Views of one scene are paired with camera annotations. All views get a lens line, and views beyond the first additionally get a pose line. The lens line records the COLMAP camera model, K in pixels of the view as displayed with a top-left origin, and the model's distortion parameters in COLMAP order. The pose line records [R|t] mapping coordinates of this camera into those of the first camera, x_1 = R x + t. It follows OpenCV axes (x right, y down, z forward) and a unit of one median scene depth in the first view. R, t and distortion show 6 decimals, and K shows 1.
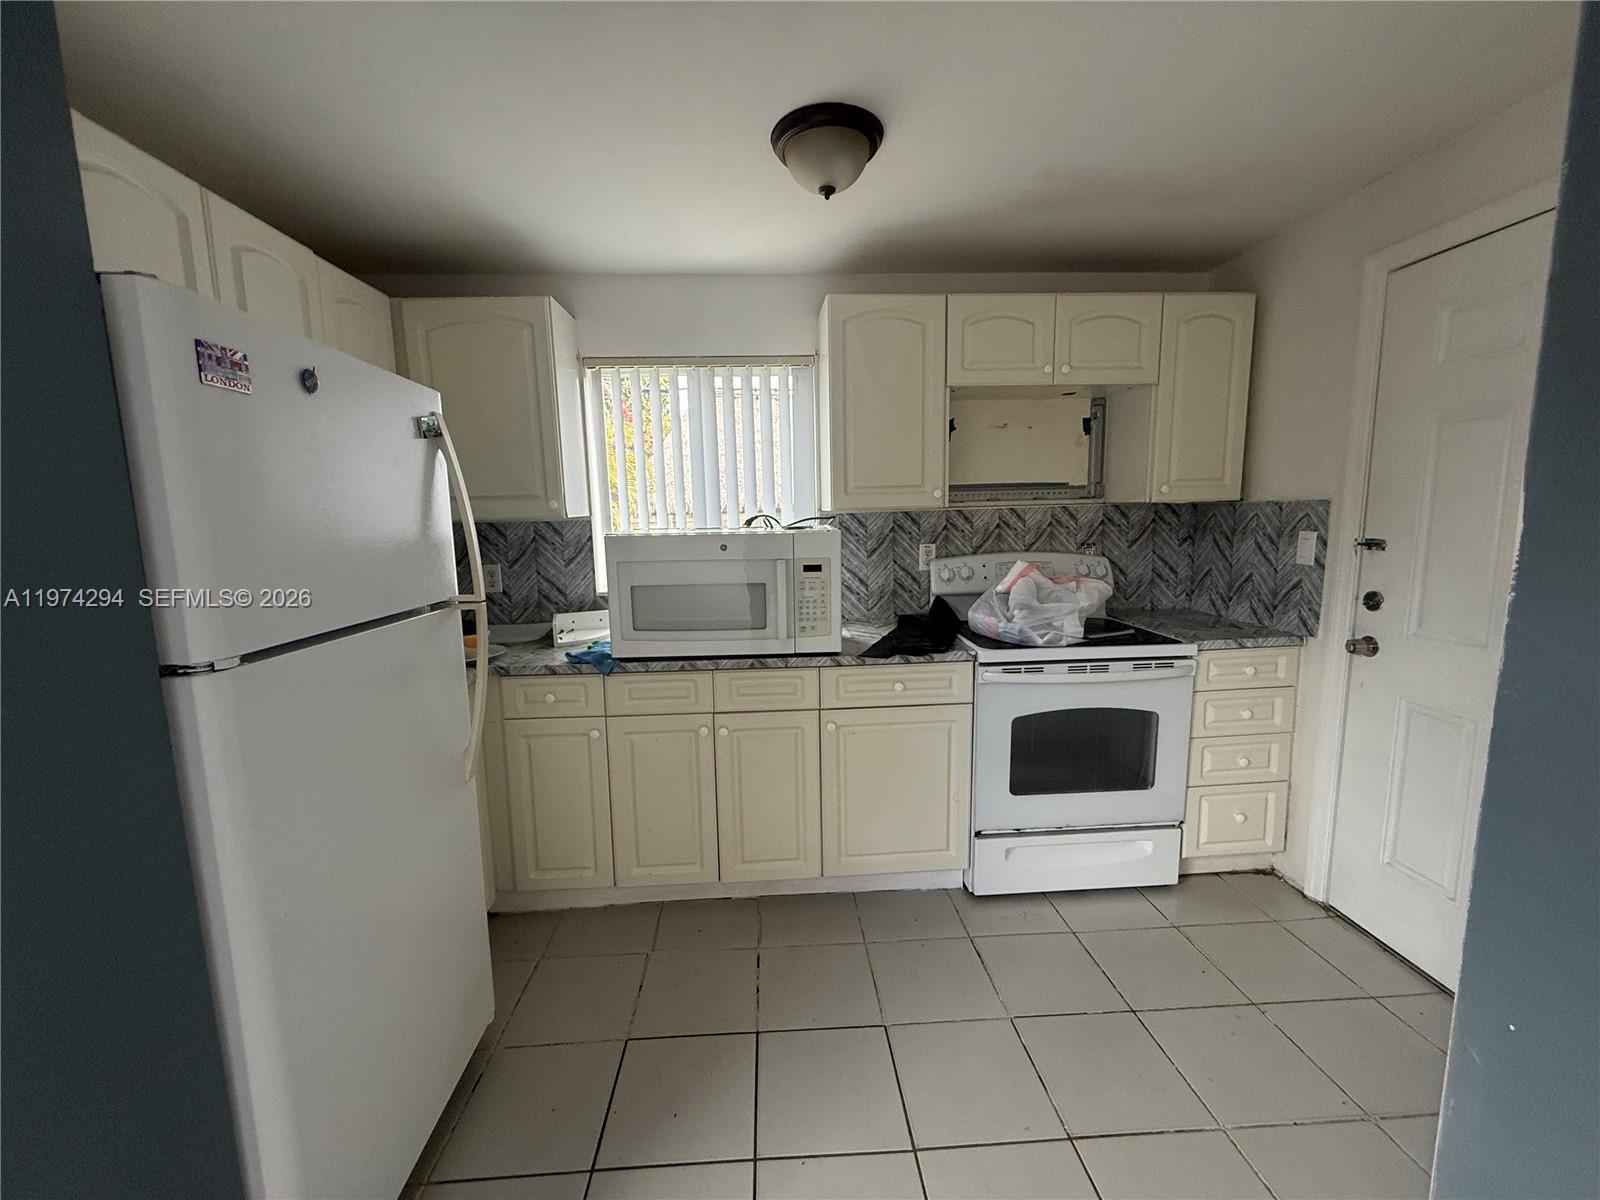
lens RADIAL K [[637.3, 0, 800.2], [0, 637.3, 602.9], [0, 0, 1]] dist [-0.002324, 0.000026]
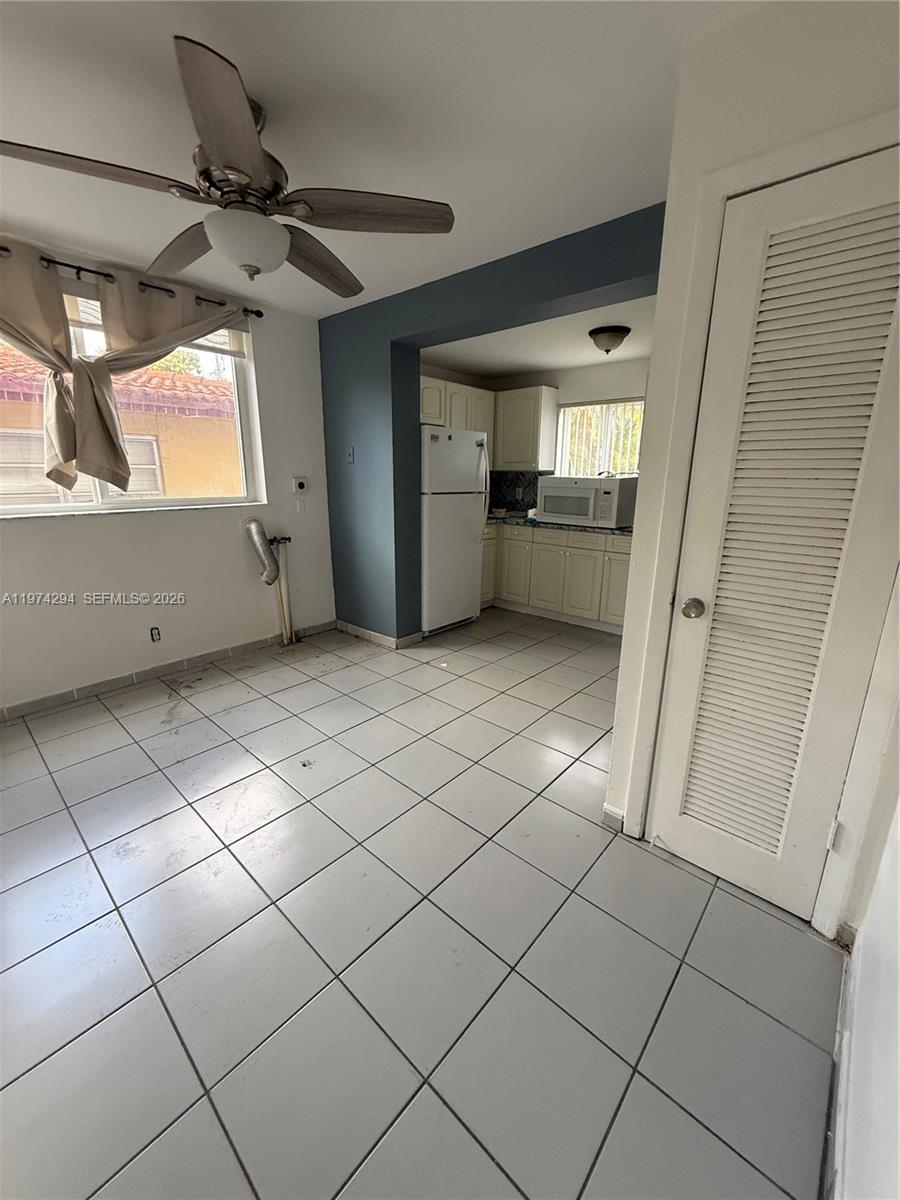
lens RADIAL K [[477.9, 0, 447.2], [0, 477.9, 597.9], [0, 0, 1]] dist [-0.002324, 0.000026]
pose [[0.705943, 0.206397, -0.677528, 0.917008], [-0.122346, 0.977754, 0.170378, 0.104457], [0.697621, -0.037385, 0.715491, -0.788756]]
